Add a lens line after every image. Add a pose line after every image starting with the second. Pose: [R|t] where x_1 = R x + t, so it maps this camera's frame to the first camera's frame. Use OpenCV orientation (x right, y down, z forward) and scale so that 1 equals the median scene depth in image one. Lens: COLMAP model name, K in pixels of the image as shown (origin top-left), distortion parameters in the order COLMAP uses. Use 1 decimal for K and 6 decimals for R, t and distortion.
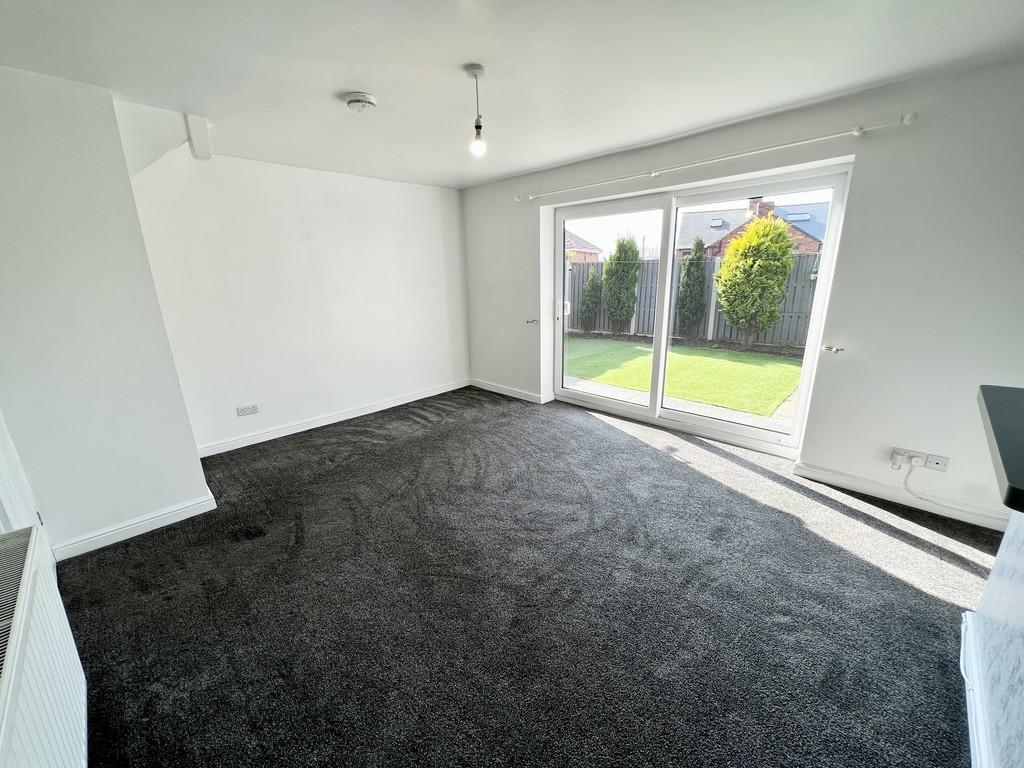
lens RADIAL K [[409.2, 0, 510.7], [0, 409.2, 382.6], [0, 0, 1]] dist [-0.001352, 0.000146]
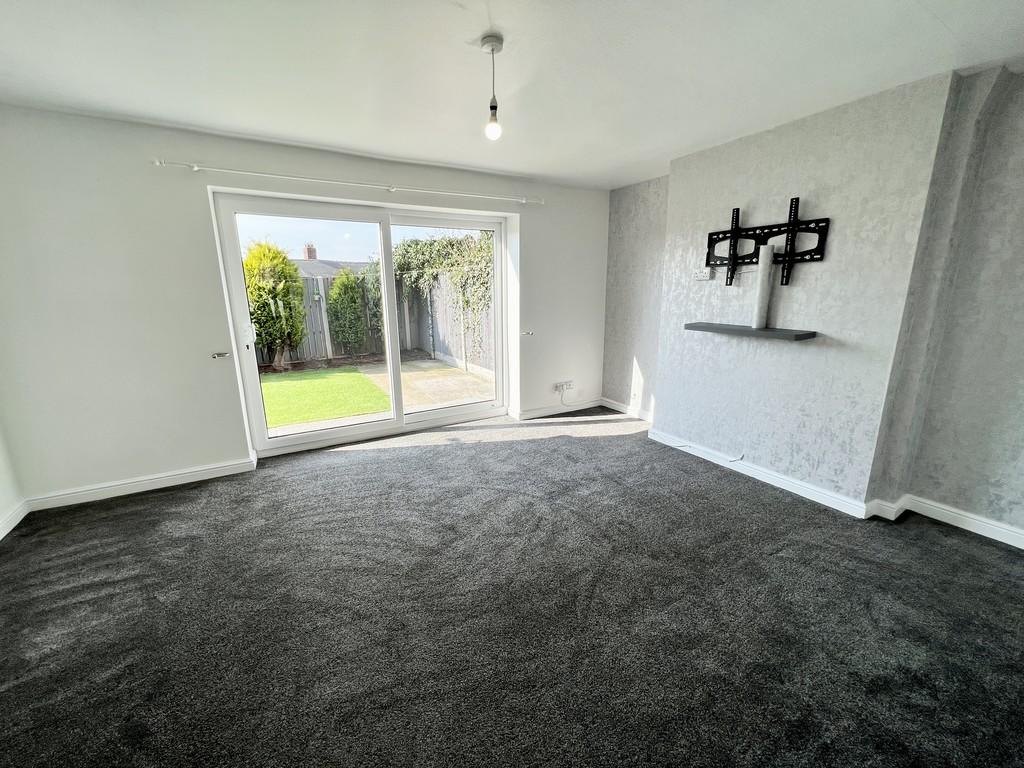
lens RADIAL K [[409.2, 0, 510.7], [0, 409.2, 382.6], [0, 0, 1]] dist [-0.001352, 0.000146]
pose [[0.265865, -0.195402, 0.943999, -0.610193], [0.255221, 0.958567, 0.126538, -0.092642], [-0.929612, 0.207286, 0.304721, 0.486394]]
